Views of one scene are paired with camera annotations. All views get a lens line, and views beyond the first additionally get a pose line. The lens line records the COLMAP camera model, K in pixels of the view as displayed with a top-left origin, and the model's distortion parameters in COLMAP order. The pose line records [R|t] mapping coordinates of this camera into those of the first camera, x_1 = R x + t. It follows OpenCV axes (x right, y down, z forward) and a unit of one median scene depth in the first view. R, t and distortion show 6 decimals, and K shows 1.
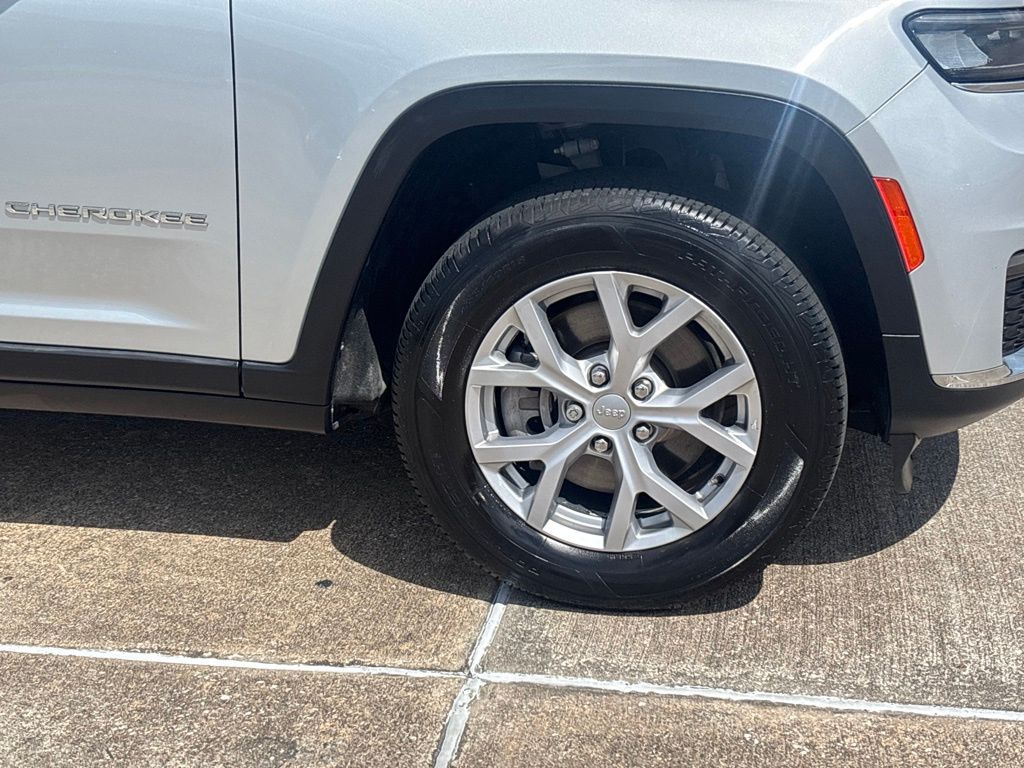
lens RADIAL K [[1525.4, 0, 508.3], [0, 1525.4, 383.8], [0, 0, 1]] dist [0.093876, 0.000000]
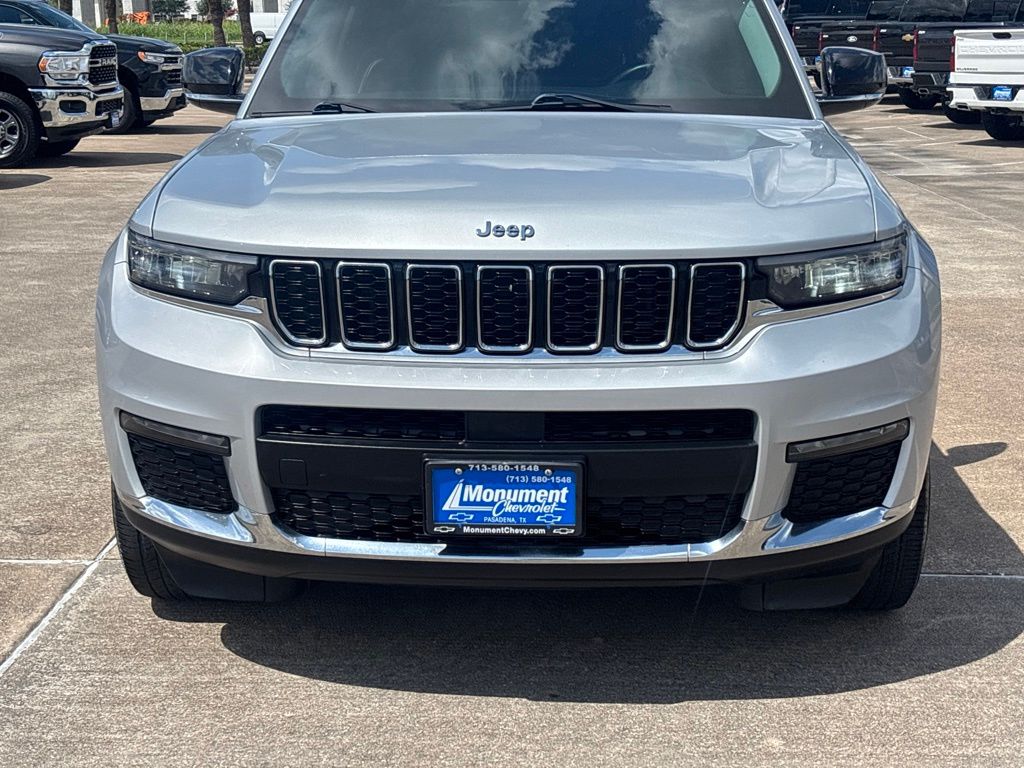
lens RADIAL K [[1525.4, 0, 520.7], [0, 1525.4, 398.6], [0, 0, 1]] dist [0.093876, 0.000000]
pose [[0.125253, 0.242382, -0.962062, 1.617093], [-0.333570, 0.923535, 0.189247, -0.453101], [0.934367, 0.297211, 0.196527, 1.029448]]
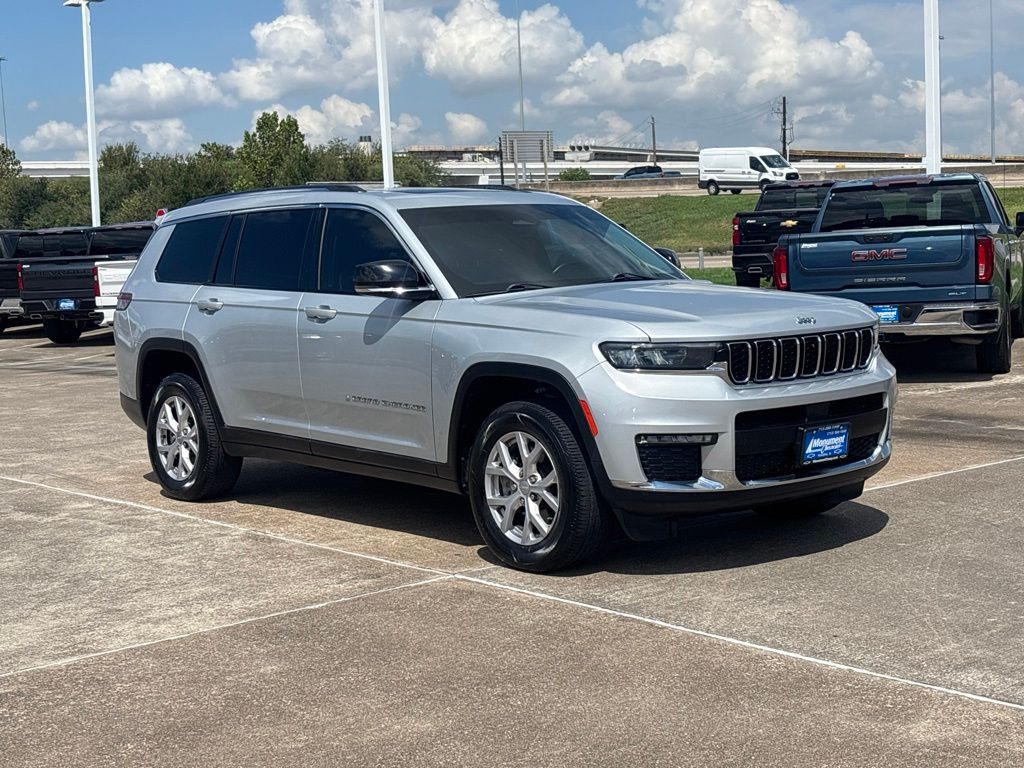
lens RADIAL K [[1525.4, 0, 496.2], [0, 1525.4, 355.4], [0, 0, 1]] dist [0.093876, 0.000000]
pose [[0.756748, 0.030552, -0.652993, 1.740357], [-0.194098, 0.964361, -0.179817, 0.280604], [0.624227, 0.262821, 0.735708, -1.010779]]
